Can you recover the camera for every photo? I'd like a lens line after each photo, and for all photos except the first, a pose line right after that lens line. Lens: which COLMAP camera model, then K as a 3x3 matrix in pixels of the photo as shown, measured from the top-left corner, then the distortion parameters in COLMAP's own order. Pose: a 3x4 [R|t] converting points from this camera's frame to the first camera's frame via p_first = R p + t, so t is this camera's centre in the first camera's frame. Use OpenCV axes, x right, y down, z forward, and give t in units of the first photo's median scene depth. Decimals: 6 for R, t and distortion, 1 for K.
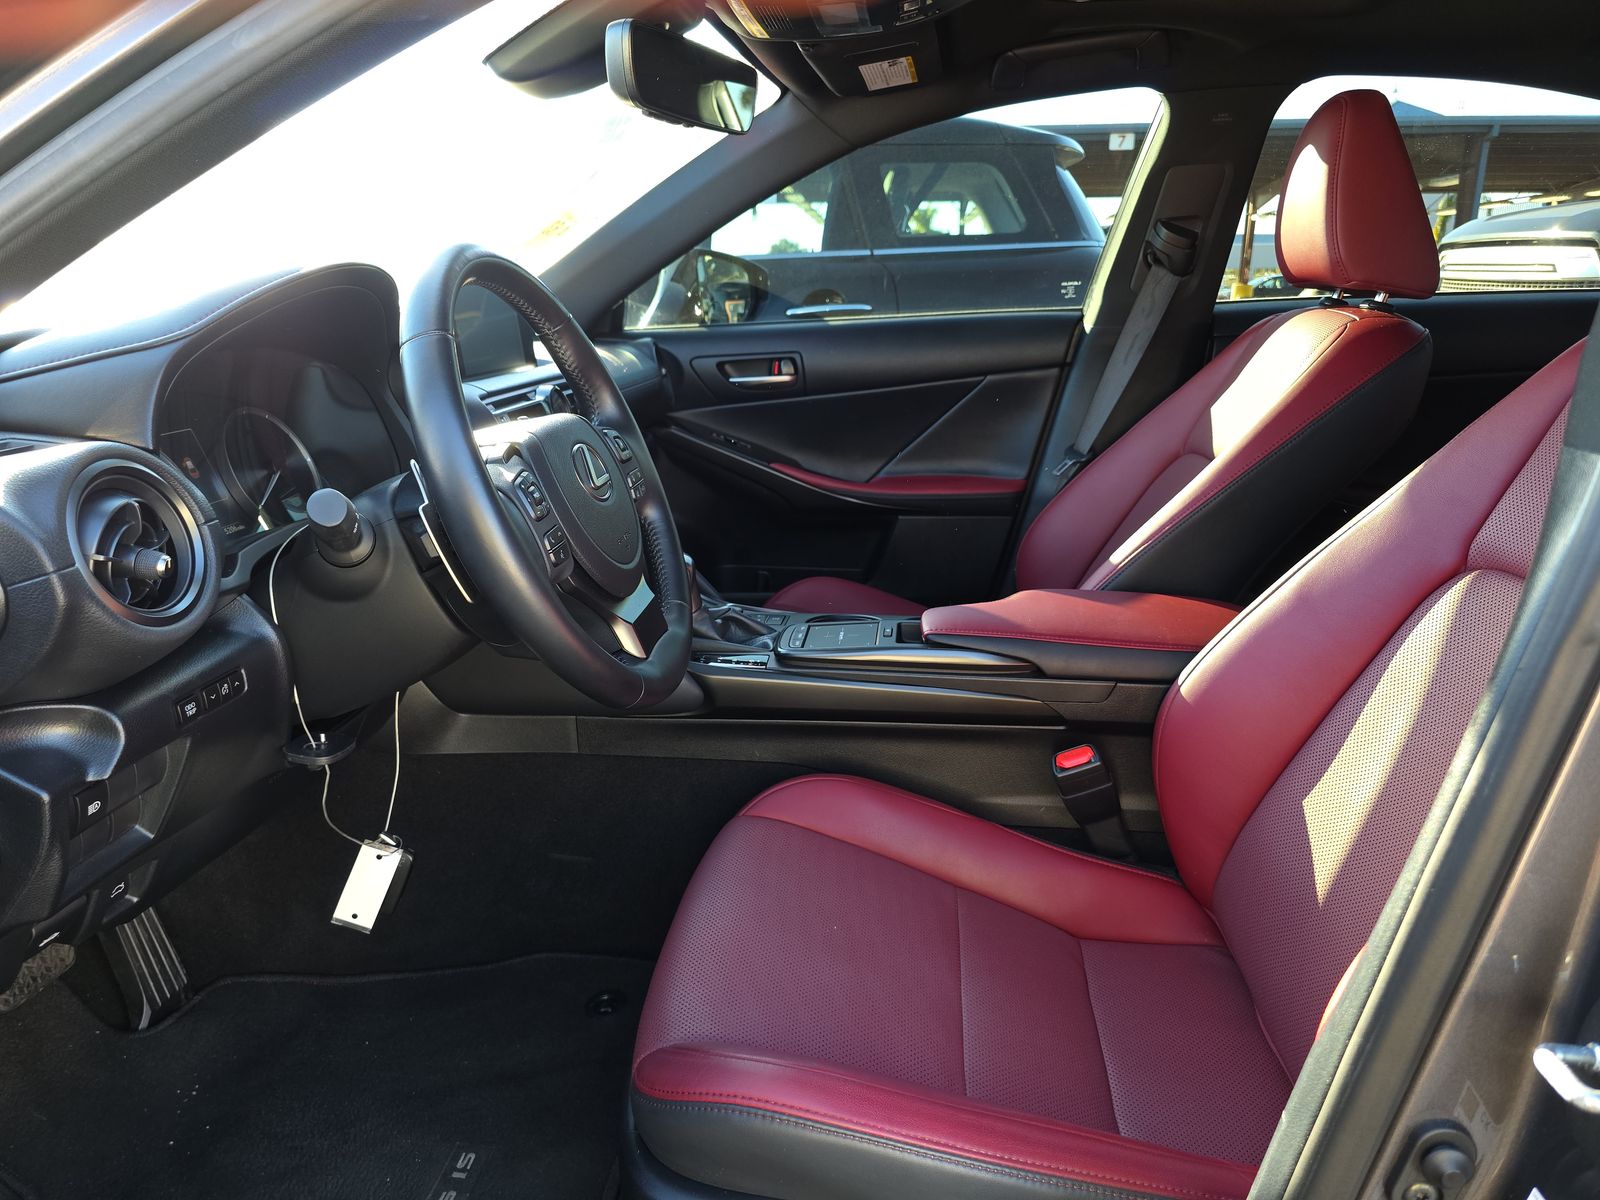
lens RADIAL K [[1059.4, 0, 801.4], [0, 1059.4, 606.4], [0, 0, 1]] dist [0.029697, -0.039903]
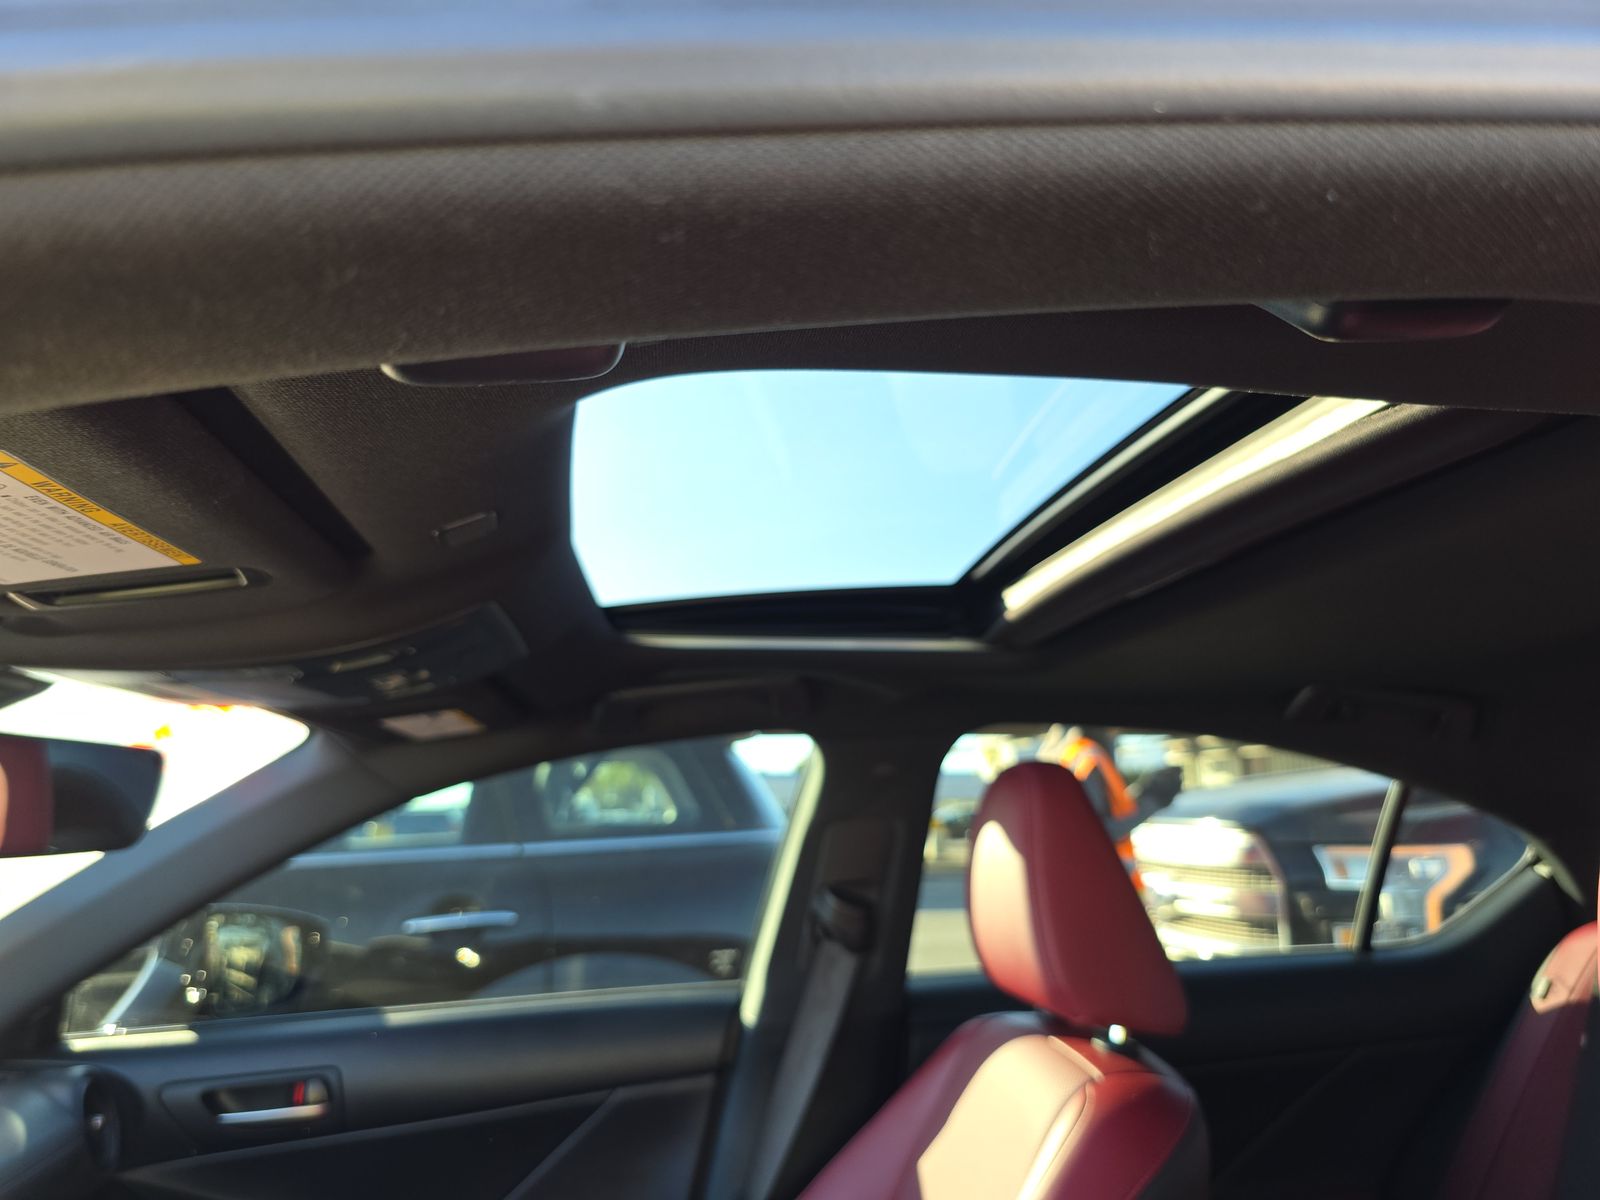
lens RADIAL K [[1059.4, 0, 801.8], [0, 1059.4, 597.8], [0, 0, 1]] dist [0.029697, -0.039903]
pose [[0.967346, 0.033490, 0.251235, 0.108868], [0.085893, 0.889262, -0.449261, -0.184439], [-0.238460, 0.456170, 0.857348, 0.225424]]
